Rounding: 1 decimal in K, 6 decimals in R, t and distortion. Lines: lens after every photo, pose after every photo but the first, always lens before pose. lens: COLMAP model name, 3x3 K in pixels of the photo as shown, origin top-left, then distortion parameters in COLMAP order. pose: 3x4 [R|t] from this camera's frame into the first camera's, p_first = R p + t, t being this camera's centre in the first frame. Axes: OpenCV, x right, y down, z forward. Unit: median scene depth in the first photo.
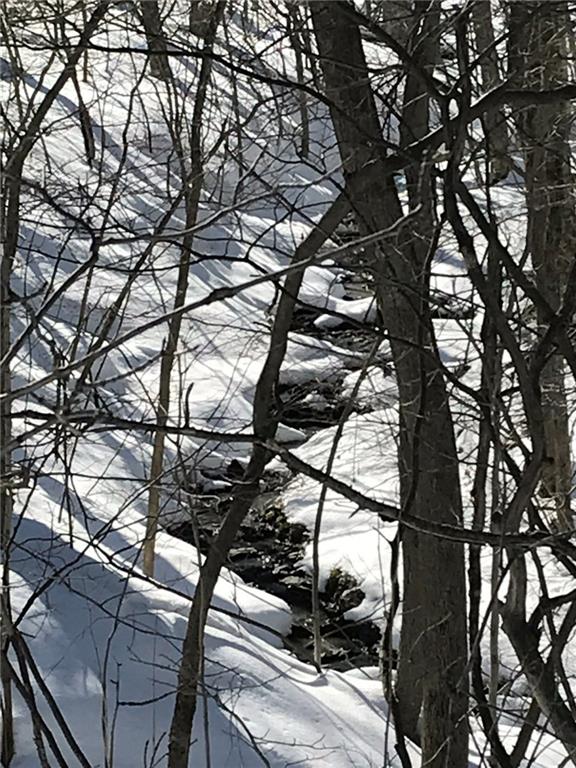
lens RADIAL K [[3163.6, 0, 288.0], [0, 3163.6, 384.0], [0, 0, 1]] dist [-0.003947, 0.003601]
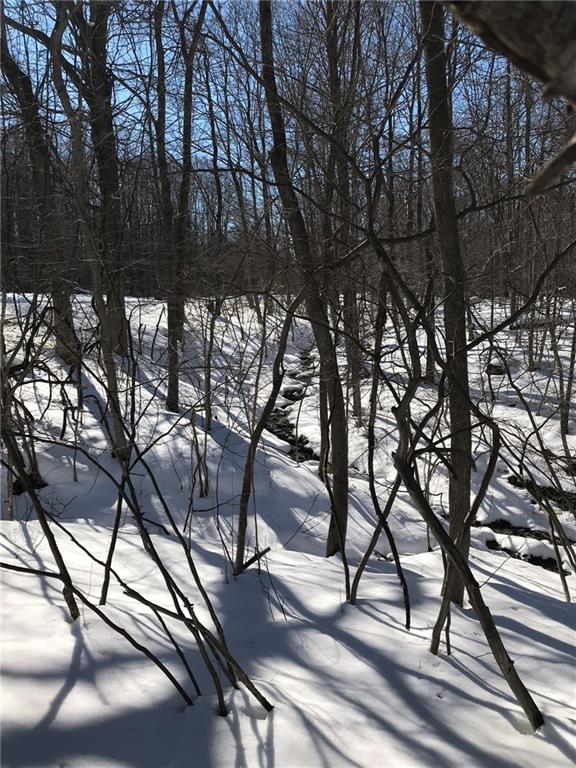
lens RADIAL K [[635.2, 0, 288.0], [0, 635.2, 384.0], [0, 0, 1]] dist [0.007990, -0.062296]
pose [[0.999919, -0.011077, -0.006264, 0.003888], [0.010942, 0.999714, -0.021286, 0.011083], [0.006498, 0.021216, 0.999754, 0.192700]]
